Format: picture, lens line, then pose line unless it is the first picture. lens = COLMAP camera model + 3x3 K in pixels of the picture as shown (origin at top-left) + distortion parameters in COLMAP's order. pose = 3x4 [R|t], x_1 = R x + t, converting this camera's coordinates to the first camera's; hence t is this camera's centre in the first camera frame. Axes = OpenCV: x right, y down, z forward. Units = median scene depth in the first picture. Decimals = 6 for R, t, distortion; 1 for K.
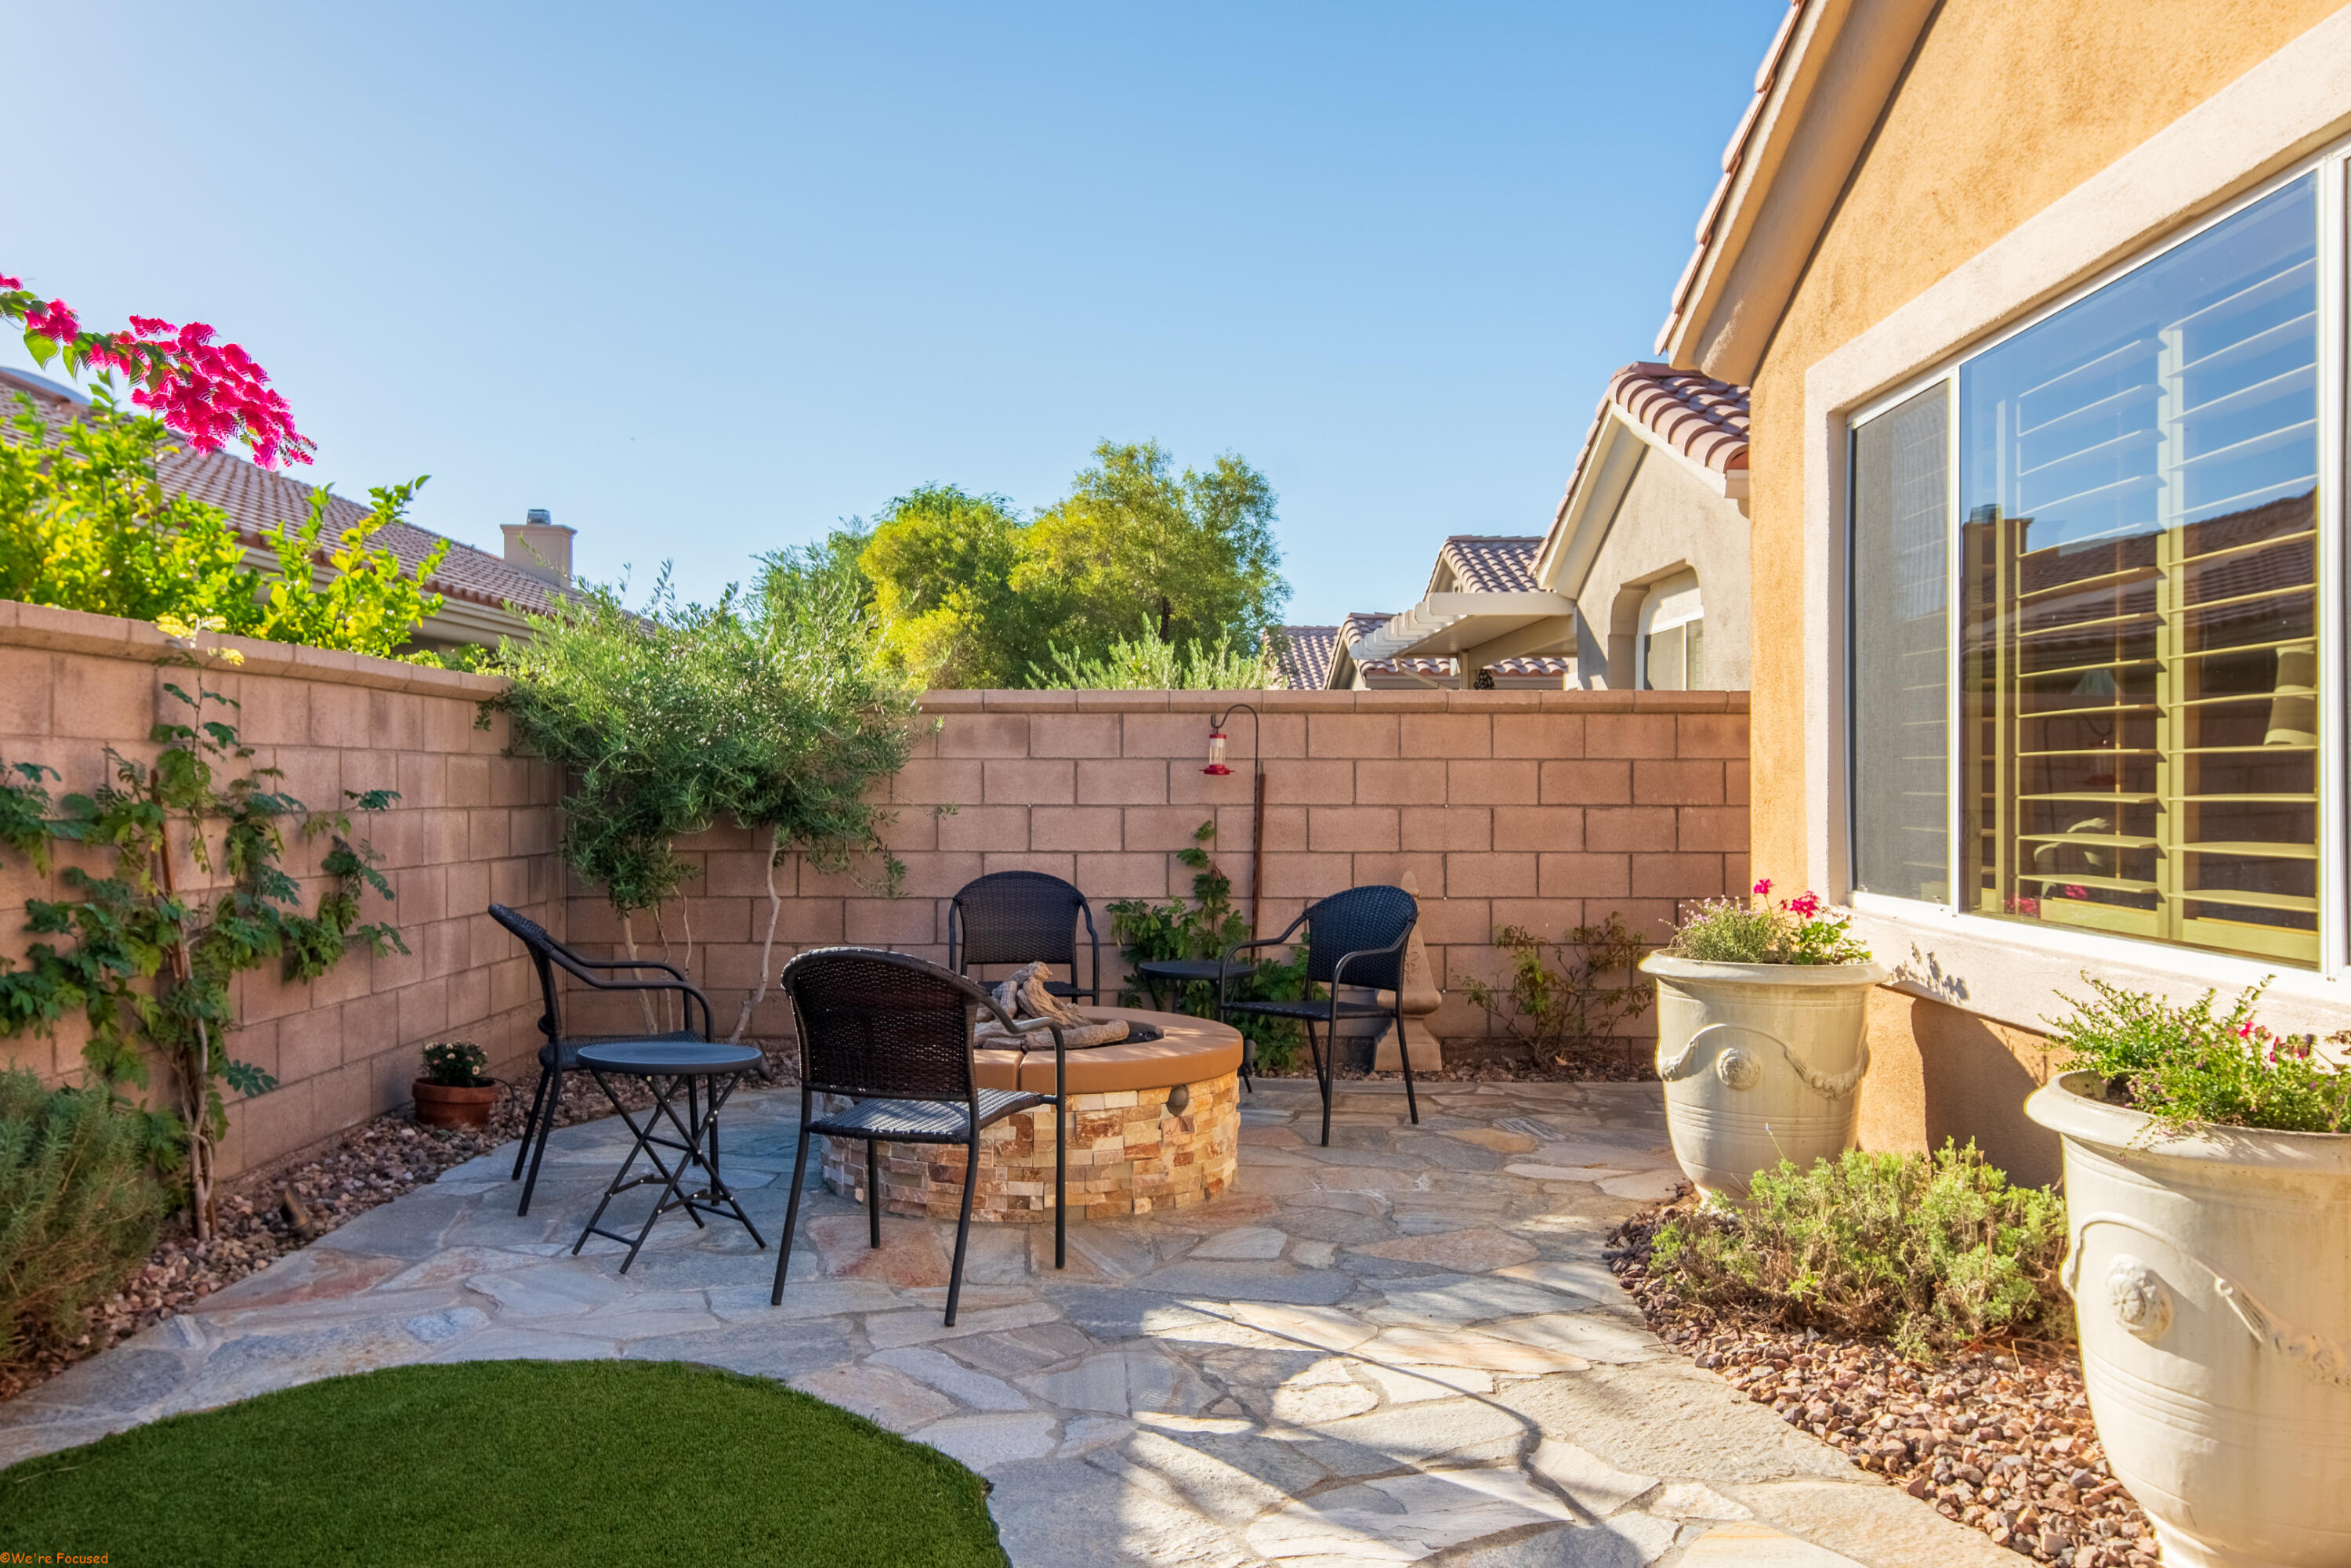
lens RADIAL K [[1740.8, 0, 1166.2], [0, 1740.8, 786.6], [0, 0, 1]] dist [0.003775, 0.005090]
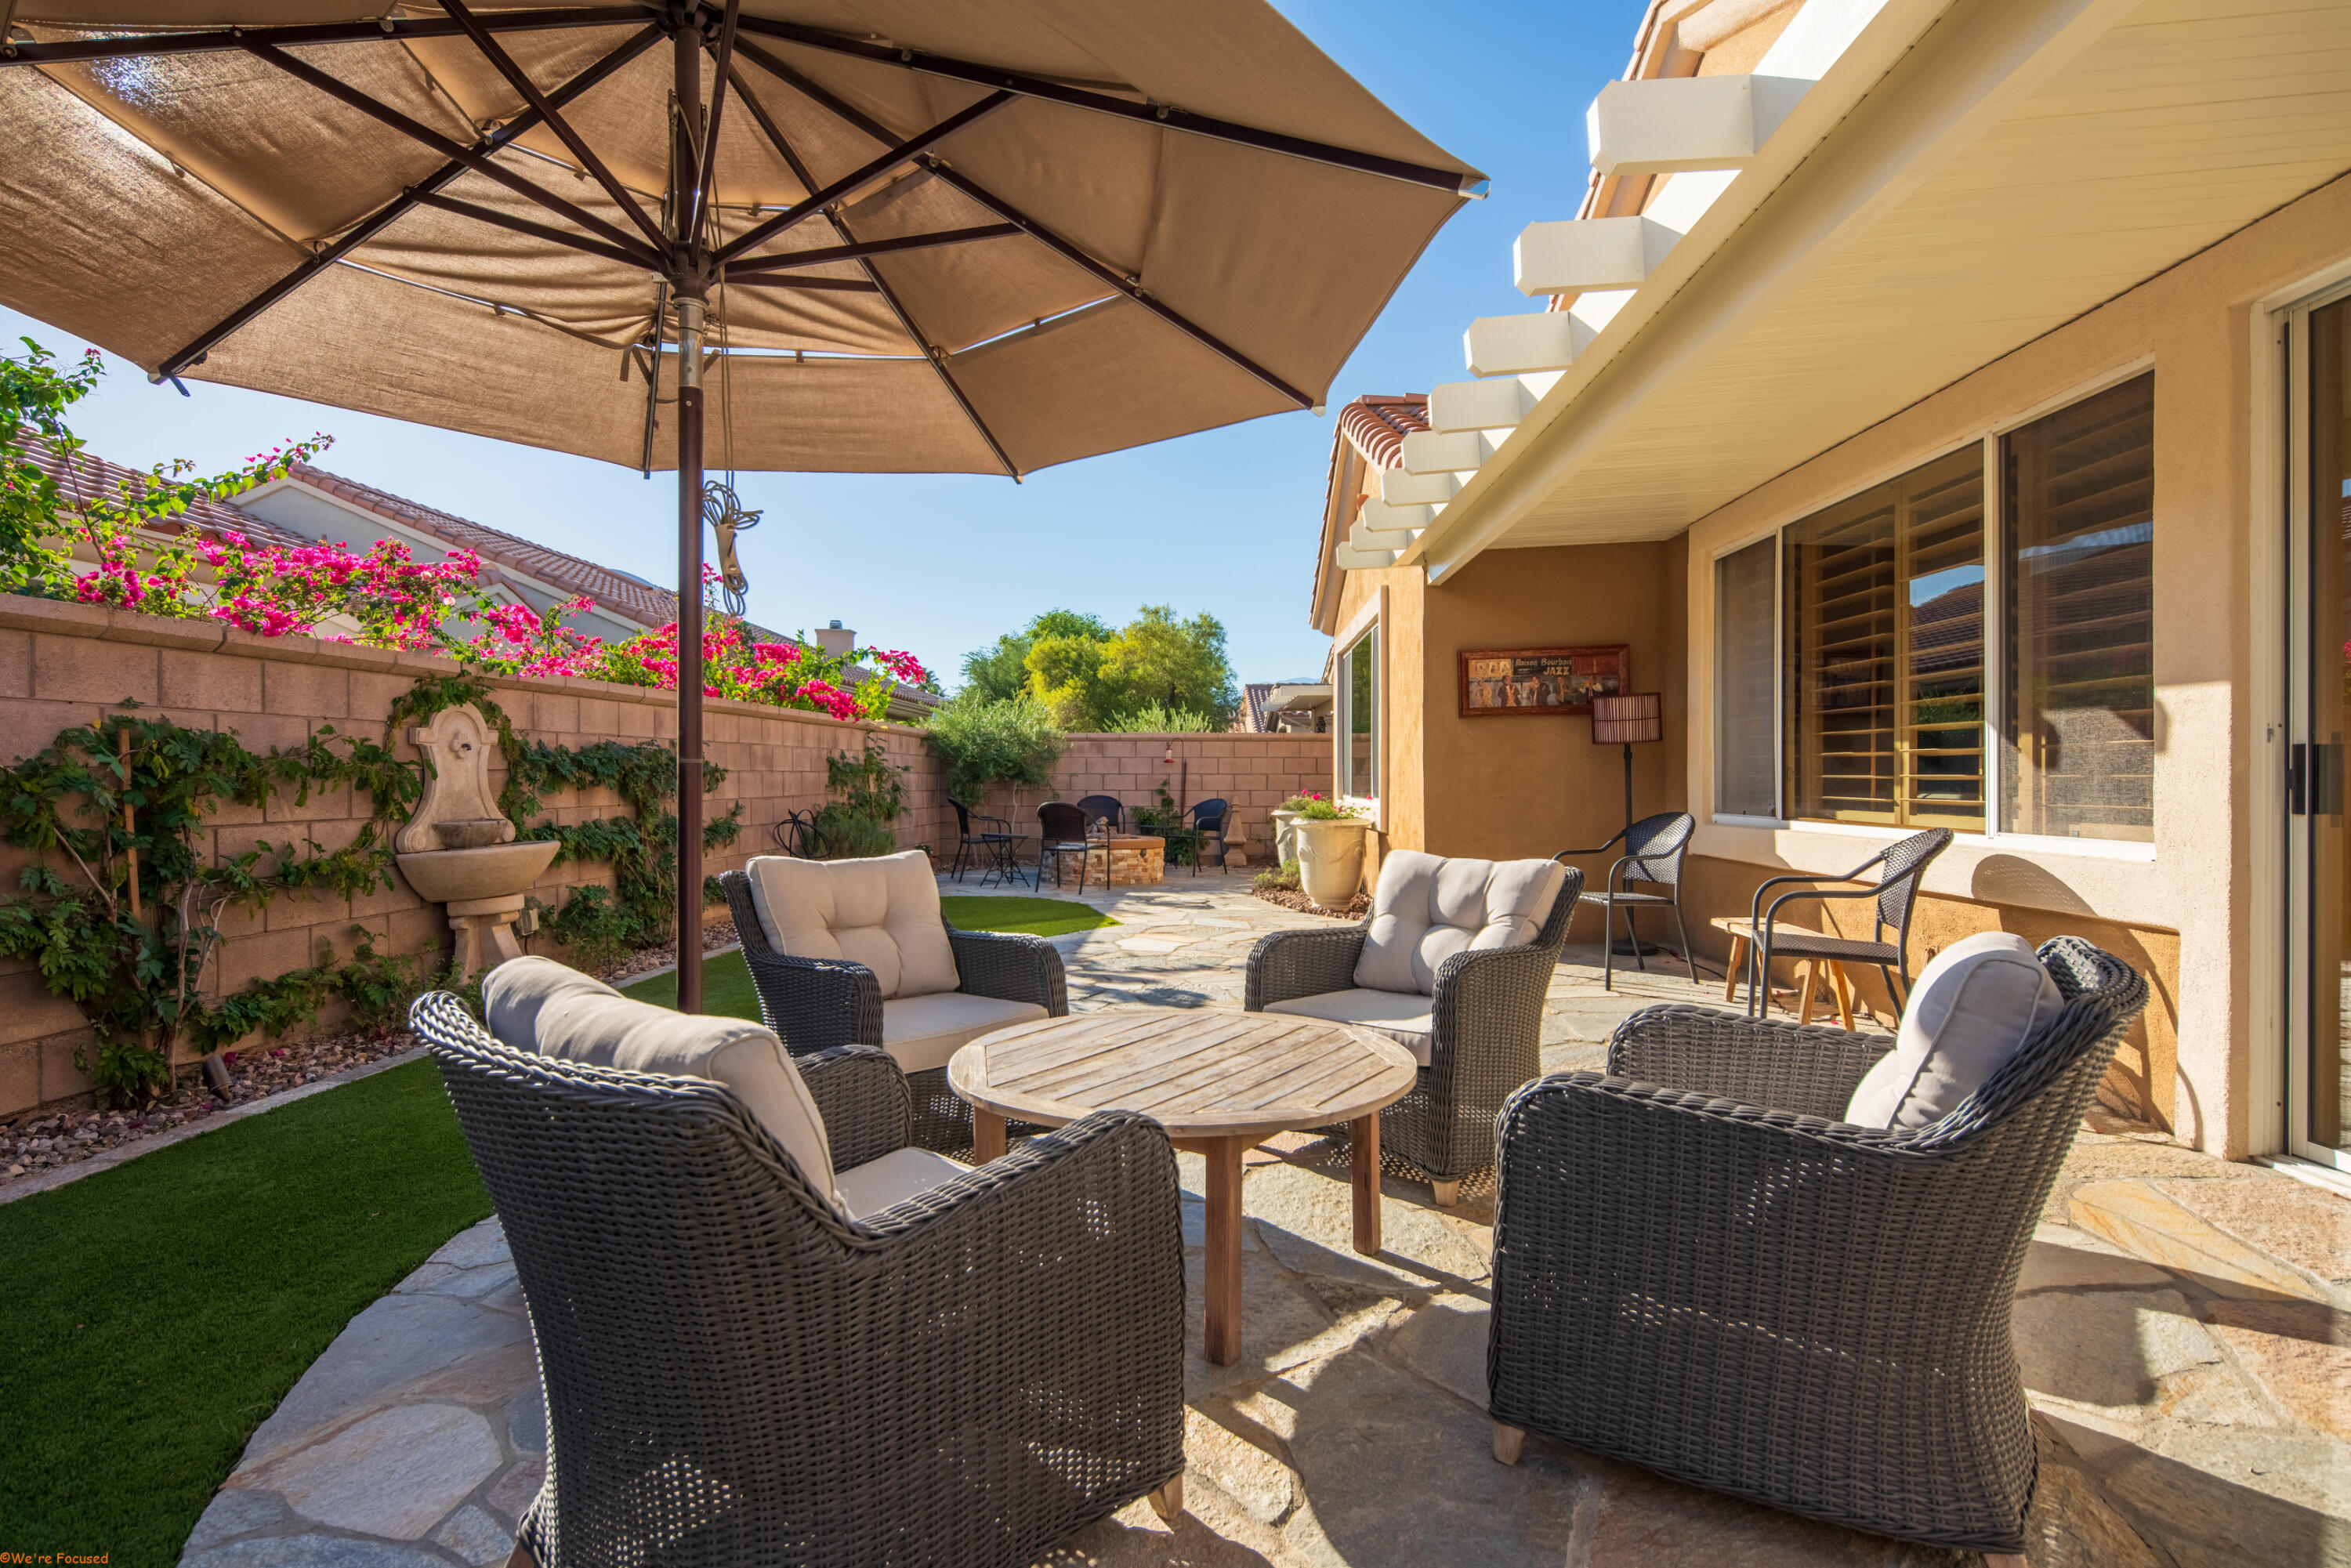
lens RADIAL K [[1133.5, 0, 1175.5], [0, 1133.5, 784.0], [0, 0, 1]] dist [0.004834, -0.004126]
pose [[0.999731, 0.000804, -0.023173, 0.081857], [-0.000719, 0.999993, 0.003669, 0.020806], [0.023175, -0.003651, 0.999725, -0.842649]]
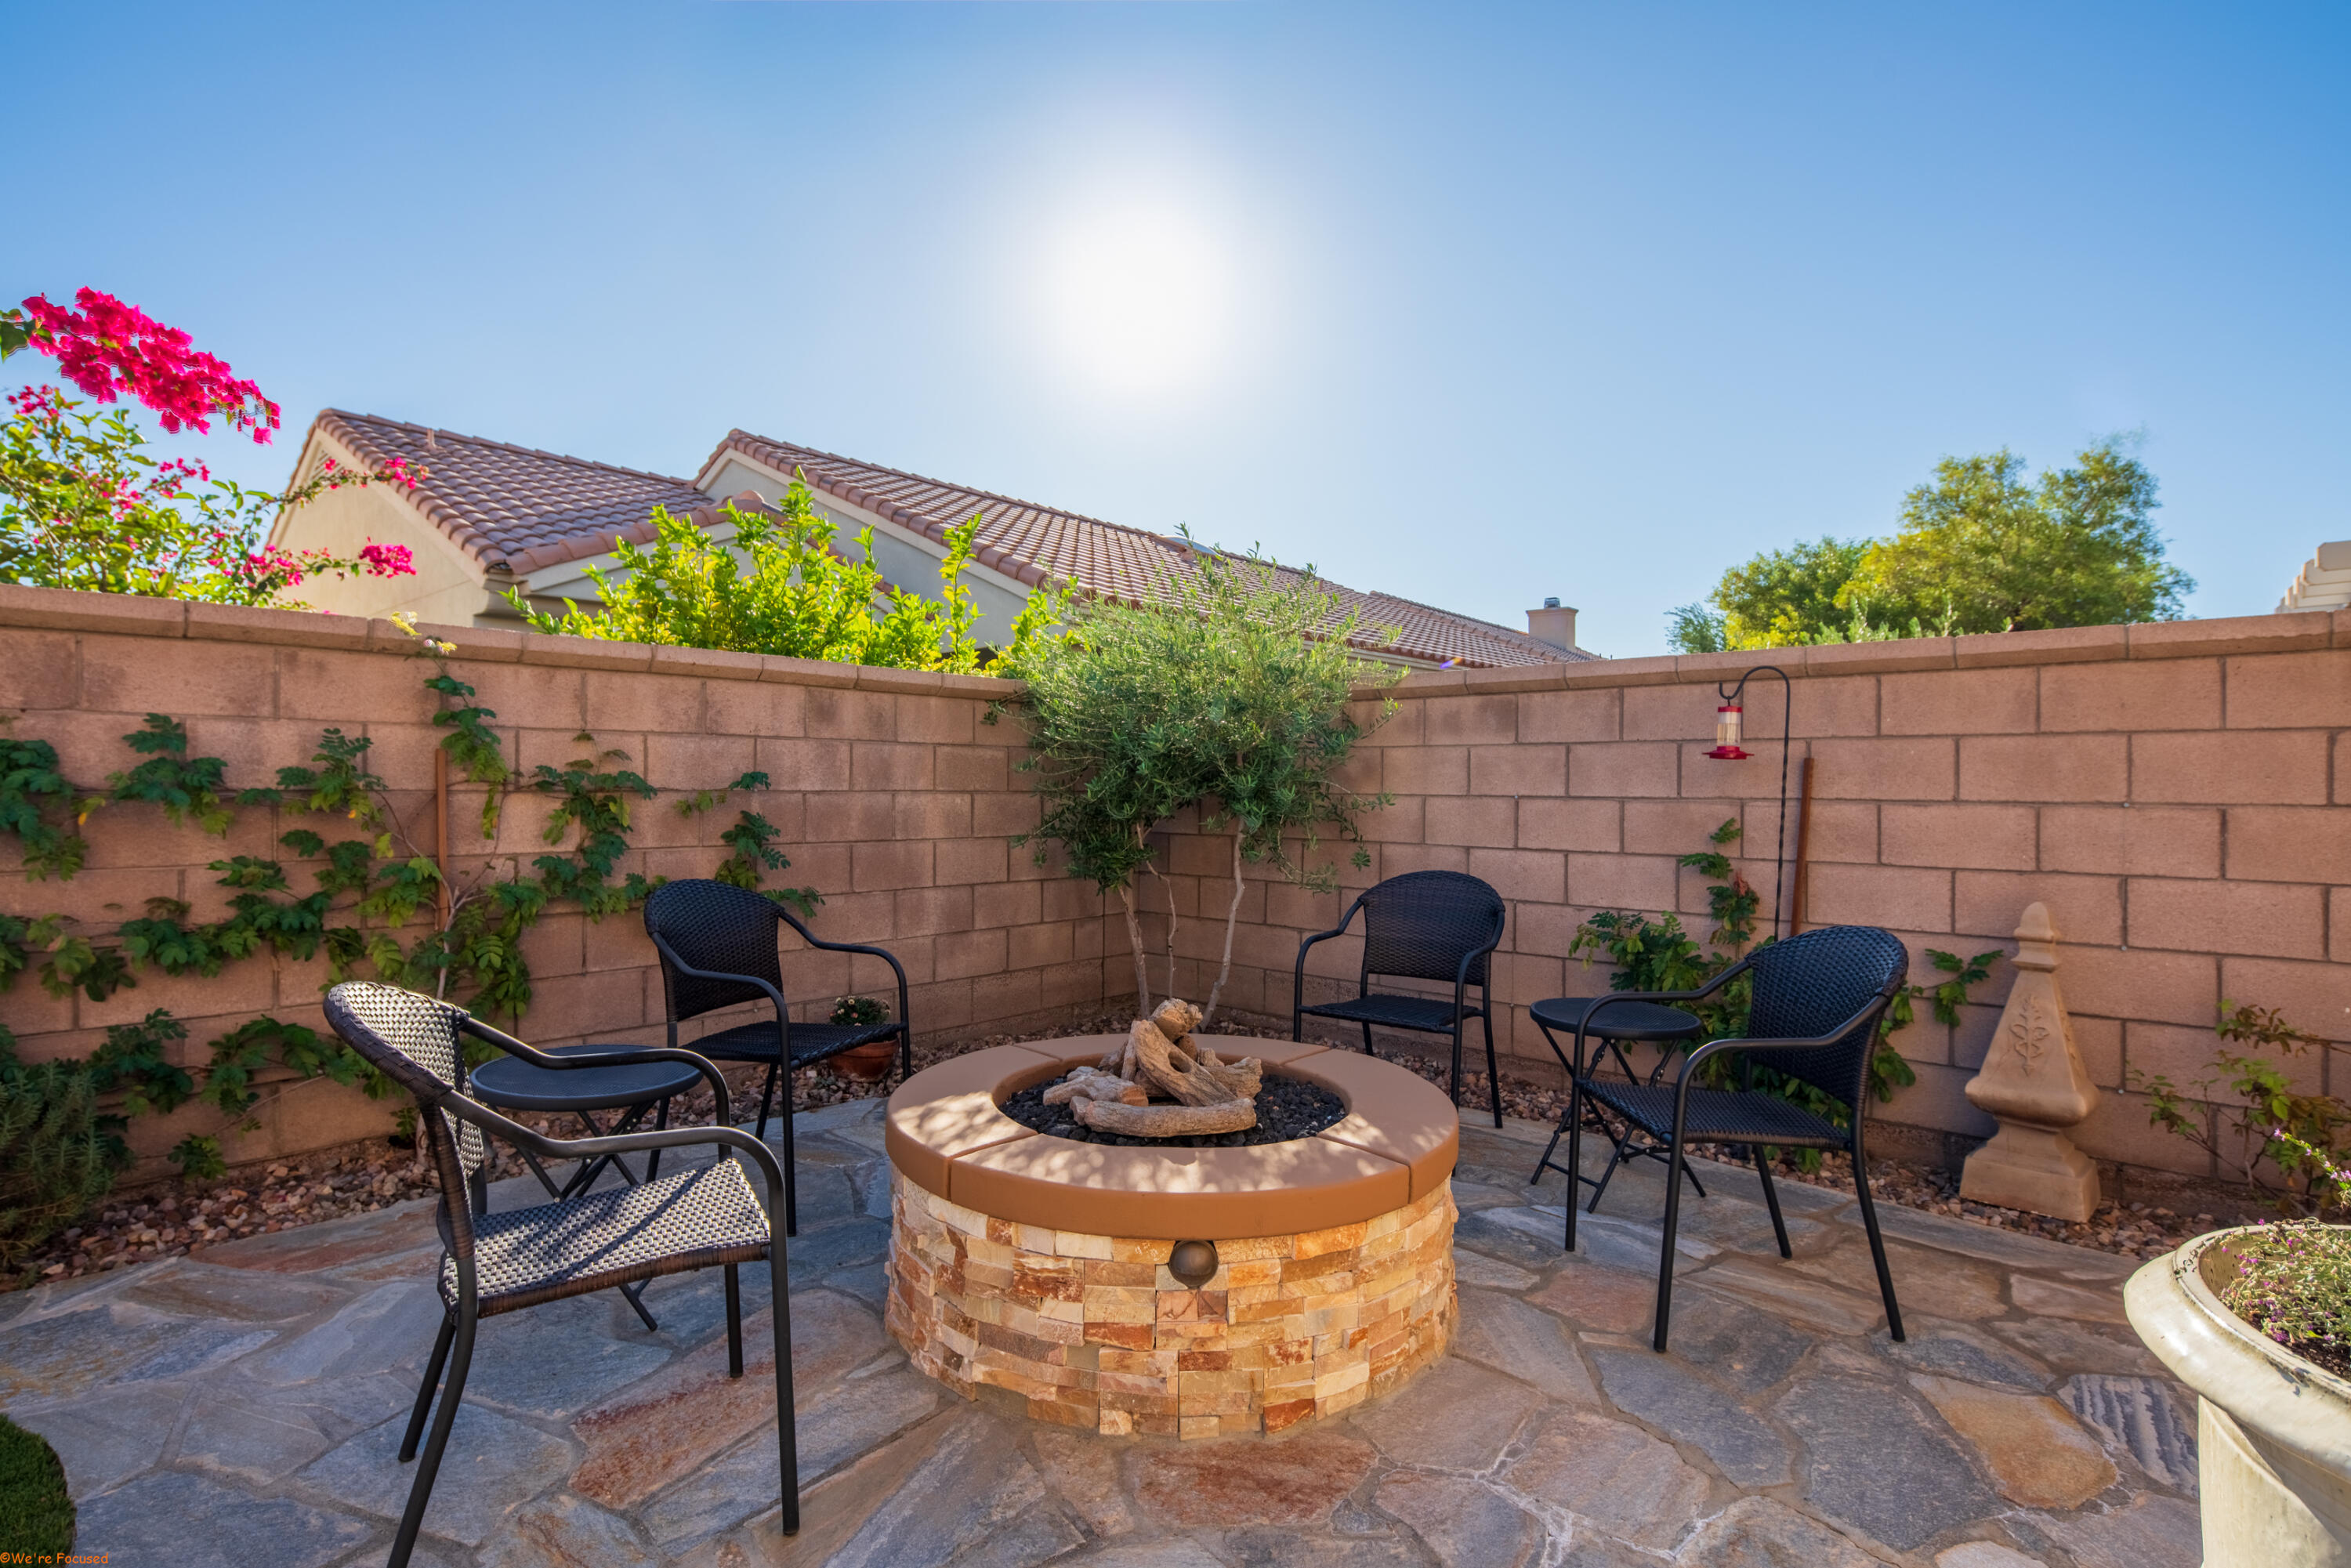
lens RADIAL K [[1133.5, 0, 1175.5], [0, 1133.5, 784.0], [0, 0, 1]] dist [0.004834, -0.004126]
pose [[0.749289, 0.003746, -0.662232, 0.174953], [-0.007301, 0.999970, -0.002605, 0.007138], [0.662202, 0.006787, 0.749294, 0.452231]]
